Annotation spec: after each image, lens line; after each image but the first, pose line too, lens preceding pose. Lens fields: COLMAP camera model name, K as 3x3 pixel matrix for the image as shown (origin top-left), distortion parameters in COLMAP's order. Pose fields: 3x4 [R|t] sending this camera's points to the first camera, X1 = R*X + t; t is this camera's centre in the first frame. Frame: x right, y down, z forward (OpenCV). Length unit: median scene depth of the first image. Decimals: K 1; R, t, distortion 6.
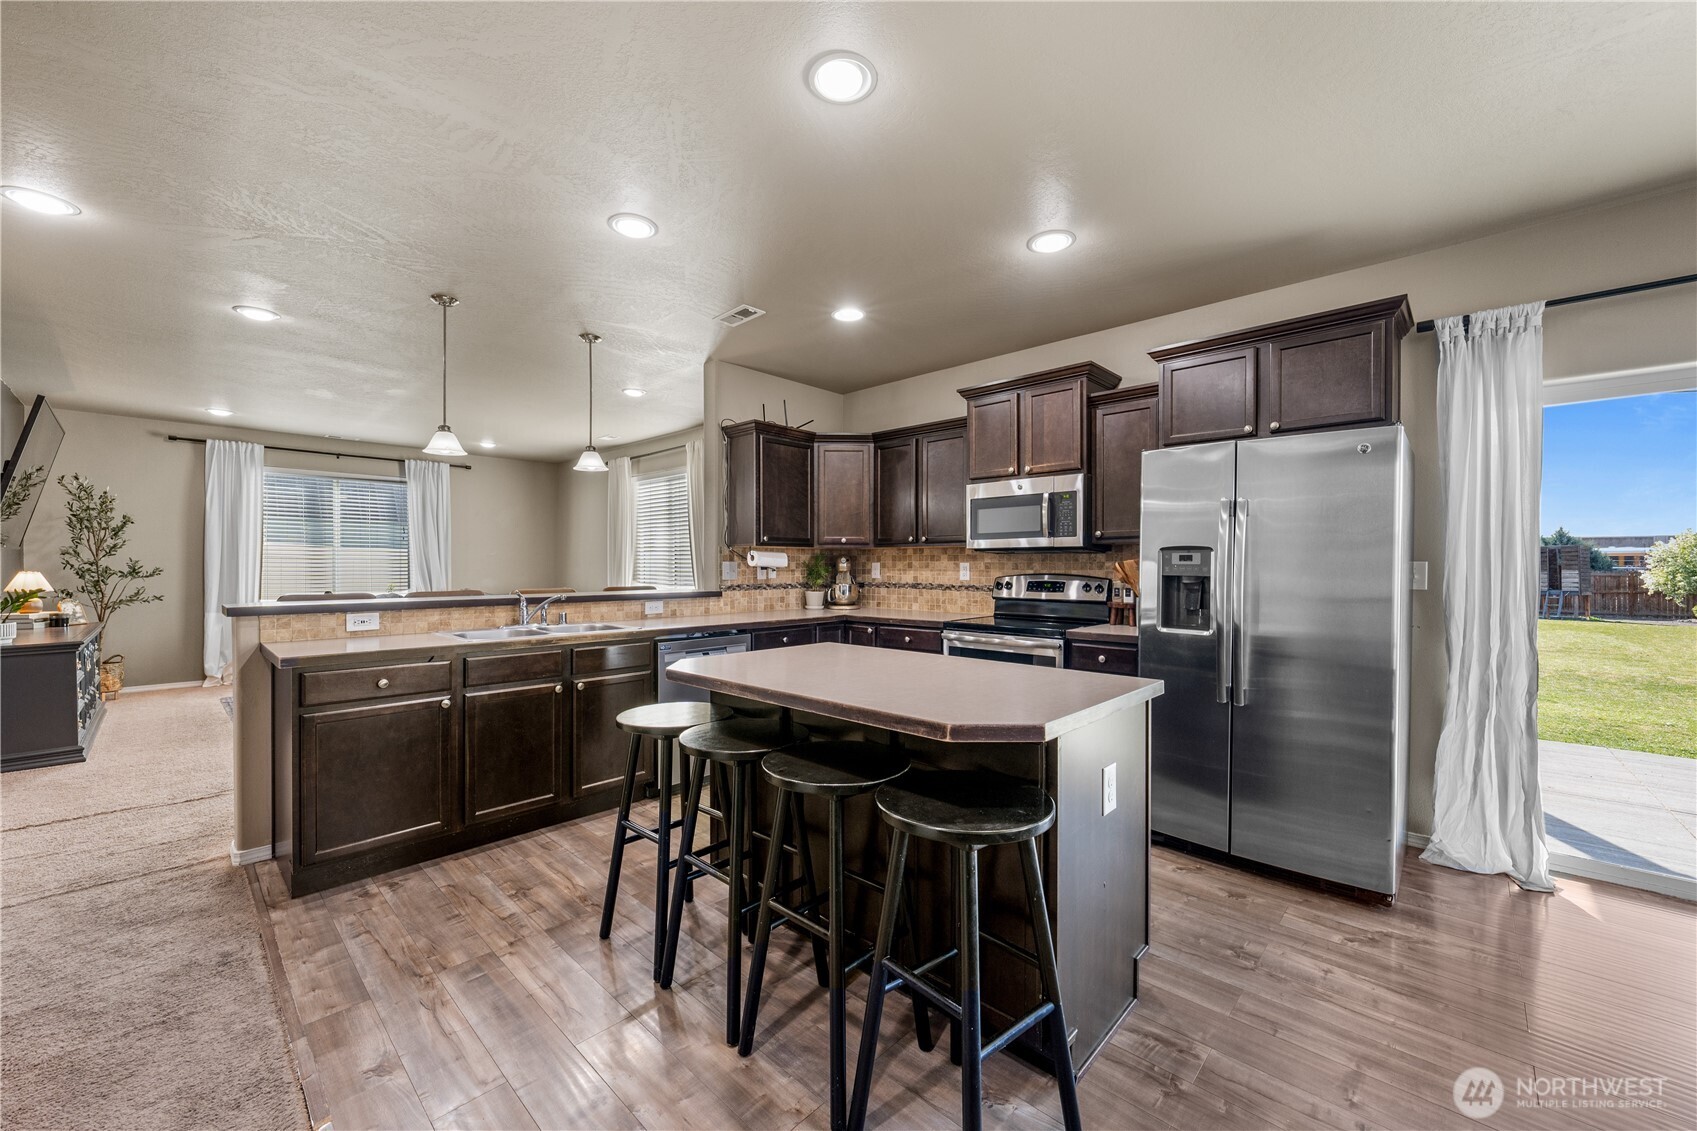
lens RADIAL K [[647.5, 0, 849.4], [0, 647.5, 566.8], [0, 0, 1]] dist [-0.000757, -0.000403]
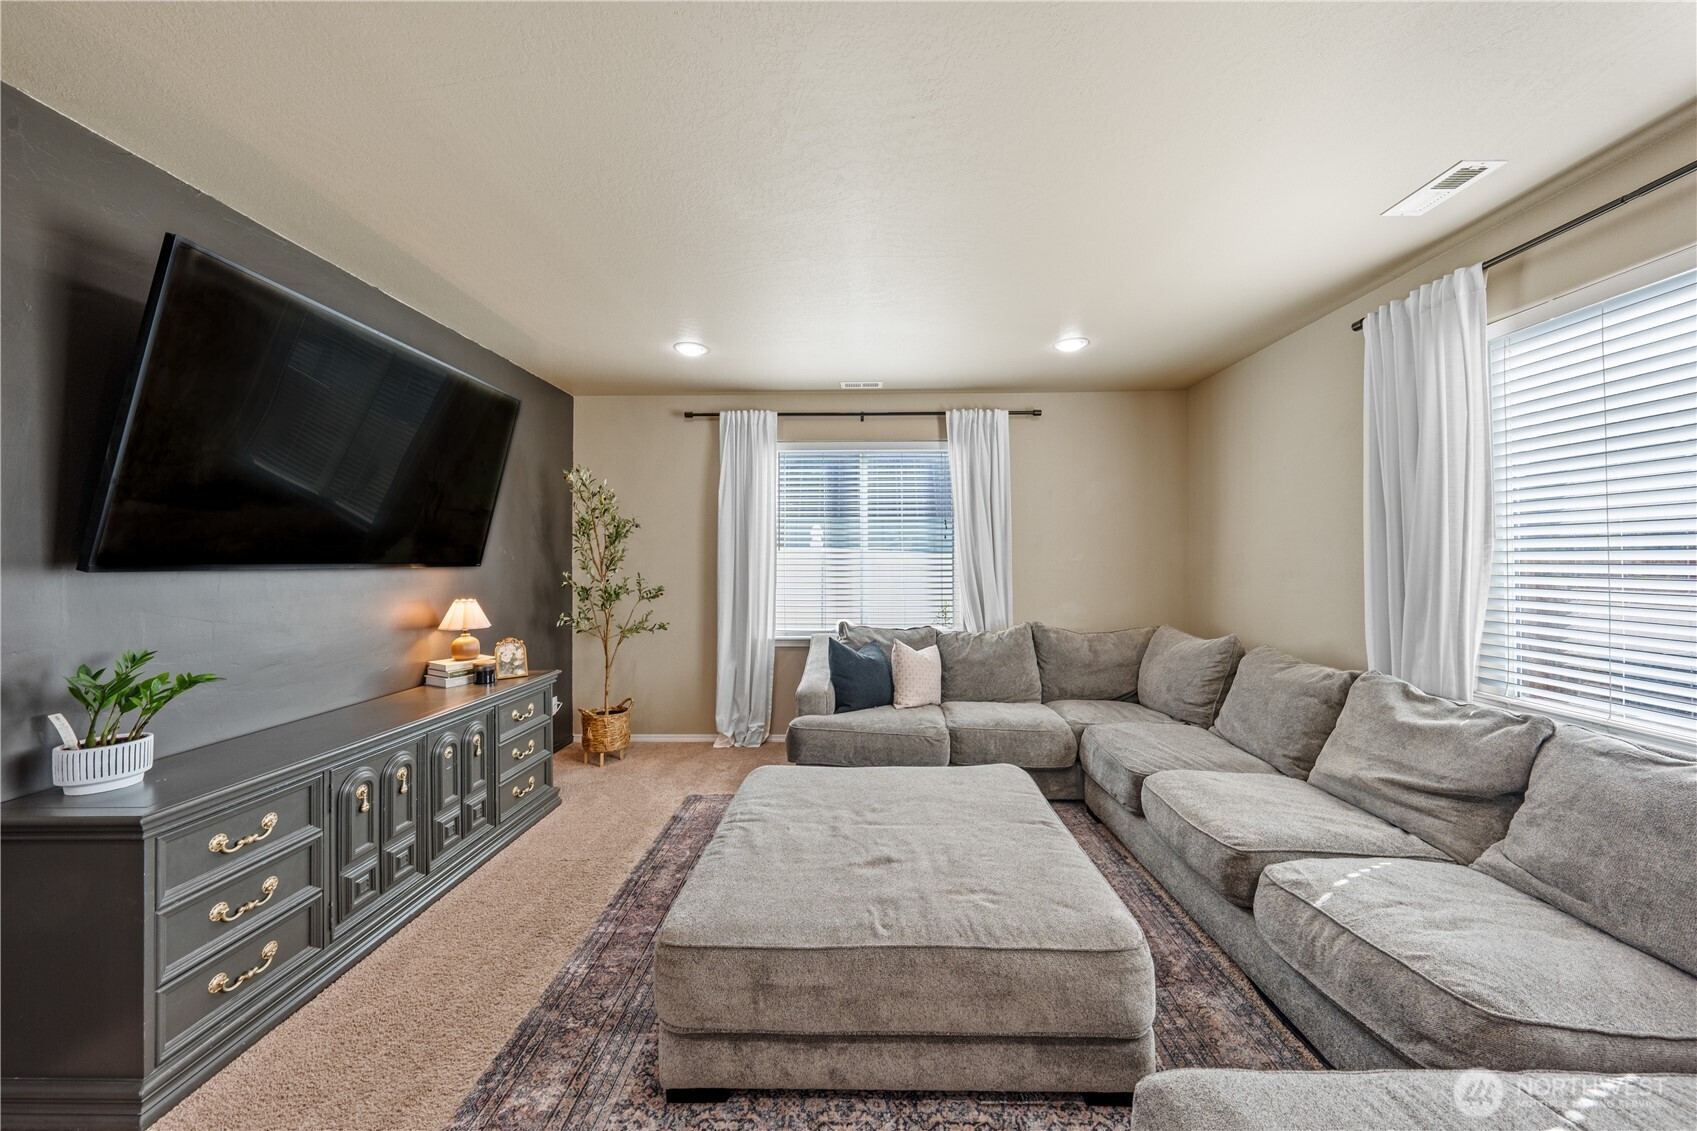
lens RADIAL K [[580.7, 0, 857.2], [0, 580.7, 560.2], [0, 0, 1]] dist [-0.002400, -0.000051]
pose [[0.673665, -0.008027, -0.738994, -0.576858], [0.004941, 0.999968, -0.006358, -0.031208], [0.739021, 0.000632, 0.673682, 0.975793]]
